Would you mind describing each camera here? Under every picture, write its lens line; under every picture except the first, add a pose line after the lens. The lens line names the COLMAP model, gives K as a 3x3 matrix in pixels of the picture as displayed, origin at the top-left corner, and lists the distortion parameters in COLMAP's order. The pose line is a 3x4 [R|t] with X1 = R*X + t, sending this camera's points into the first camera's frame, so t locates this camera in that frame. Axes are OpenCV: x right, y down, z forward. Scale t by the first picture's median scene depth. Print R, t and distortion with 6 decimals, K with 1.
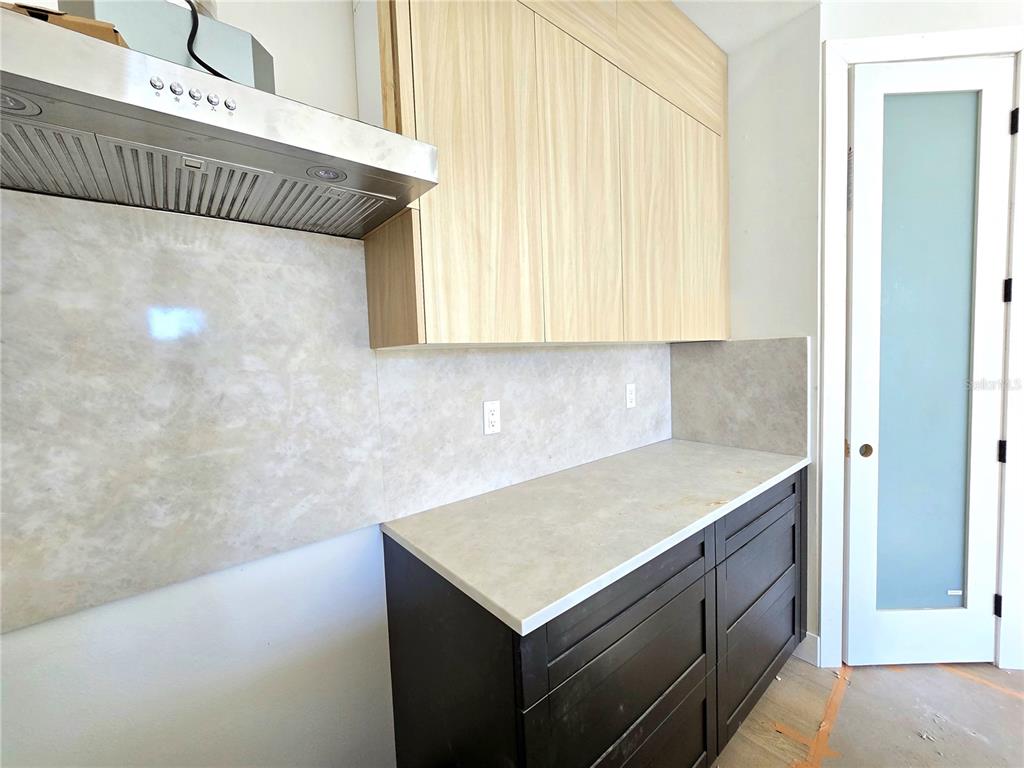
lens RADIAL K [[416.5, 0, 509.3], [0, 416.5, 378.6], [0, 0, 1]] dist [-0.000688, 0.000843]
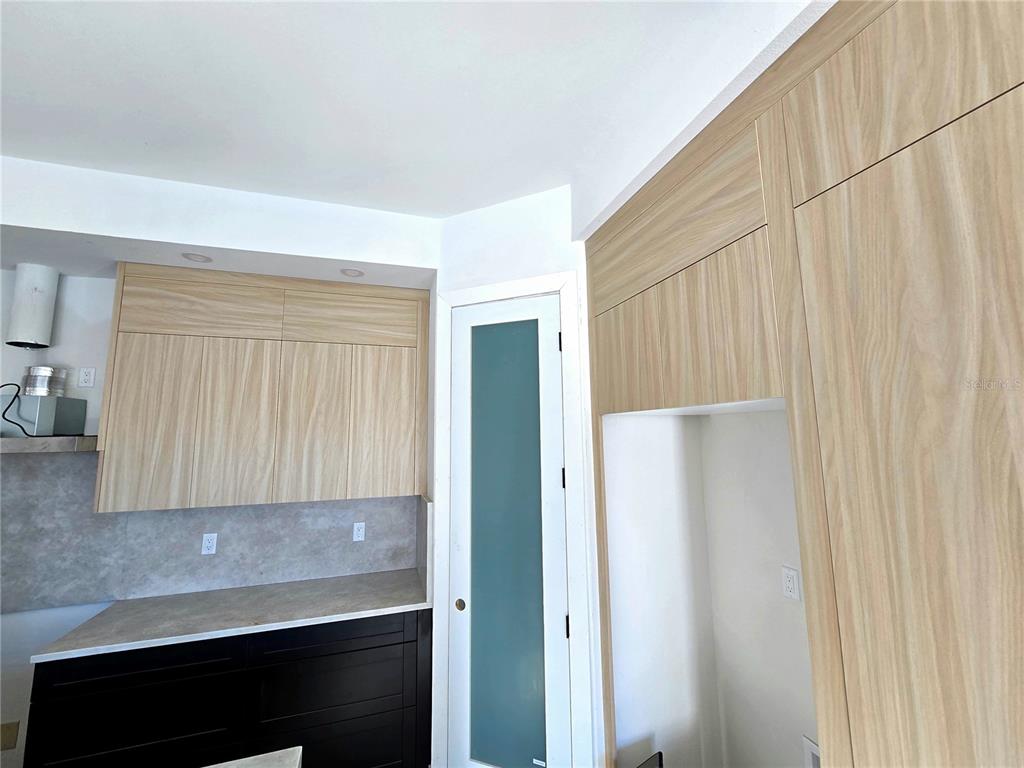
lens RADIAL K [[416.5, 0, 511.2], [0, 416.5, 381.6], [0, 0, 1]] dist [-0.000688, 0.000843]
pose [[0.930703, -0.022393, -0.365091, 1.995796], [-0.041826, 0.985062, -0.167045, -0.373075], [0.363377, 0.170740, 0.915863, -0.231211]]
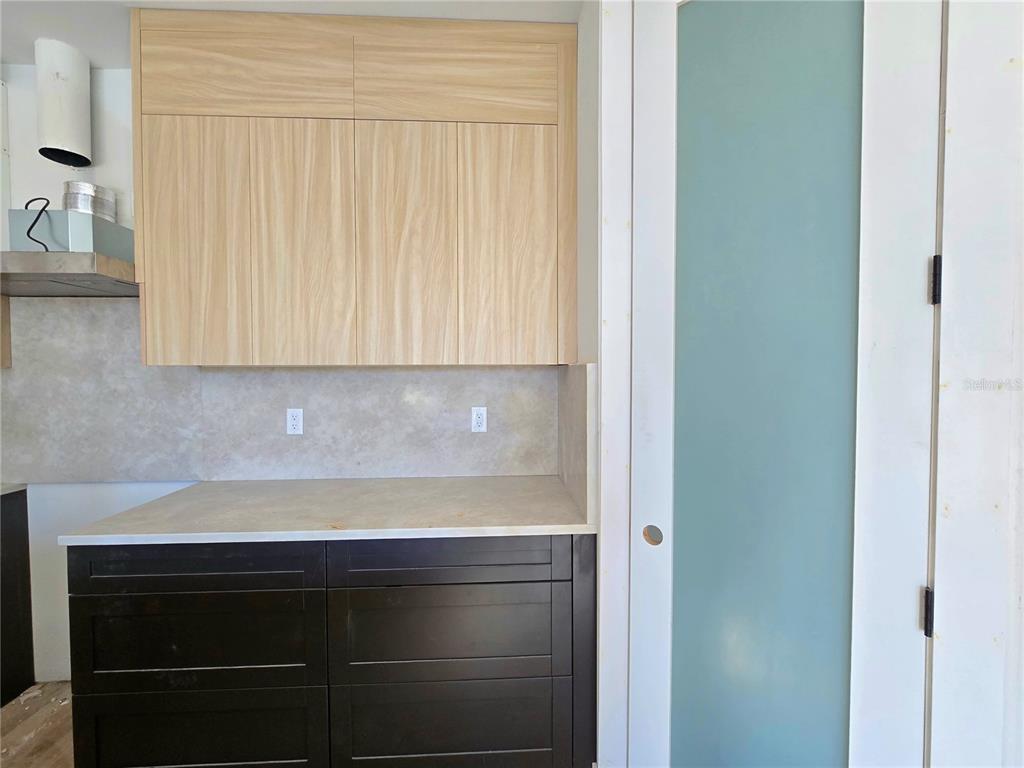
lens RADIAL K [[416.5, 0, 515.7], [0, 416.5, 377.9], [0, 0, 1]] dist [-0.000688, 0.000843]
pose [[0.802284, 0.046920, -0.595096, 1.467286], [-0.059638, 0.998219, -0.001698, -0.092008], [0.593956, 0.036852, 0.803653, 0.436439]]
